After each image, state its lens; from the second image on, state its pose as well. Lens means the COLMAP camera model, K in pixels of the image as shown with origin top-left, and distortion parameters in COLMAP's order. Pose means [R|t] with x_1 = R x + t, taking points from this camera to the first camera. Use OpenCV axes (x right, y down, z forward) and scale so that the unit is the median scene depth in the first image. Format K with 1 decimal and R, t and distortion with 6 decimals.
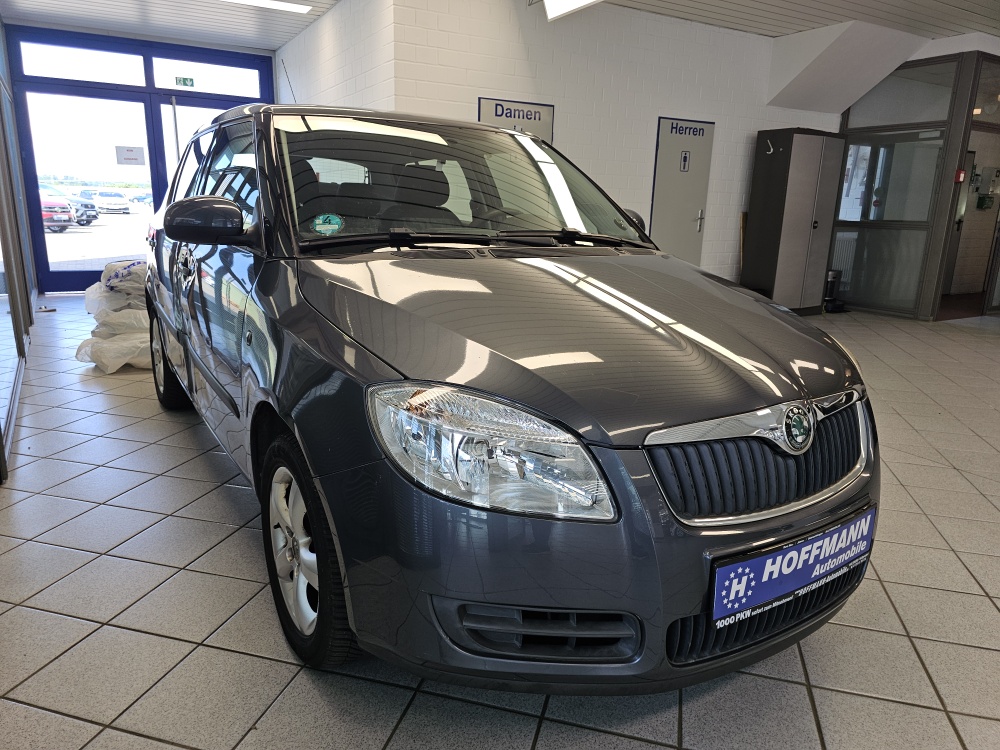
lens RADIAL K [[679.0, 0, 494.4], [0, 679.0, 378.7], [0, 0, 1]] dist [0.031633, -0.043059]
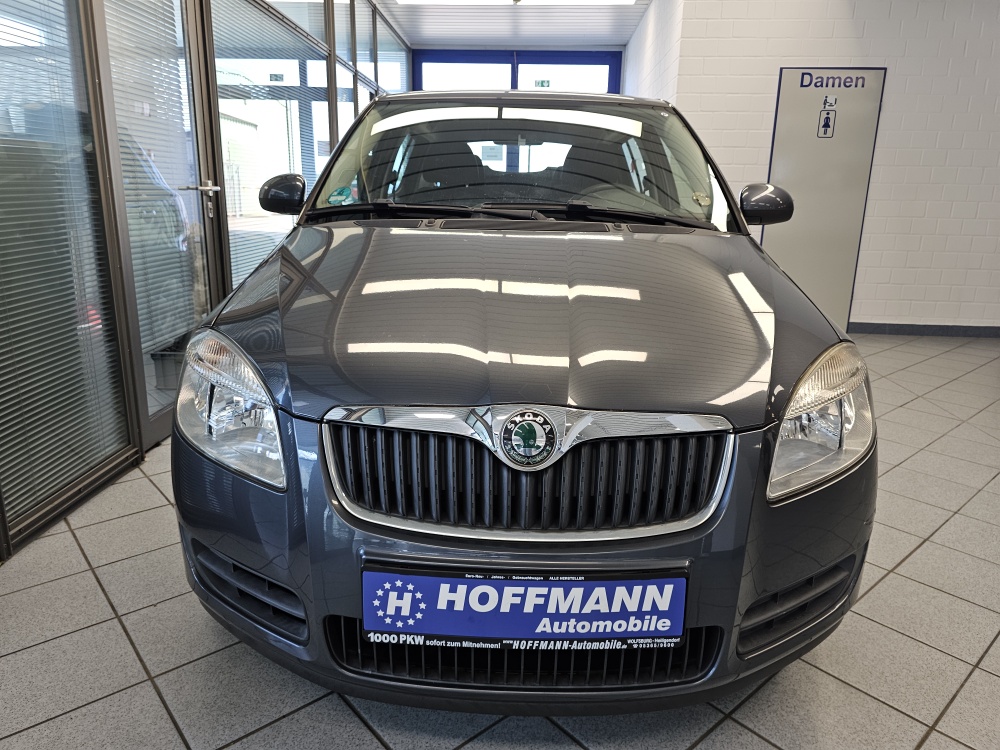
lens RADIAL K [[679.0, 0, 494.8], [0, 679.0, 375.6], [0, 0, 1]] dist [0.031633, -0.043059]
pose [[0.833023, 0.133074, -0.536995, 0.811236], [-0.131944, 0.990419, 0.040757, -0.025642], [0.537274, 0.036902, 0.842600, 0.307646]]
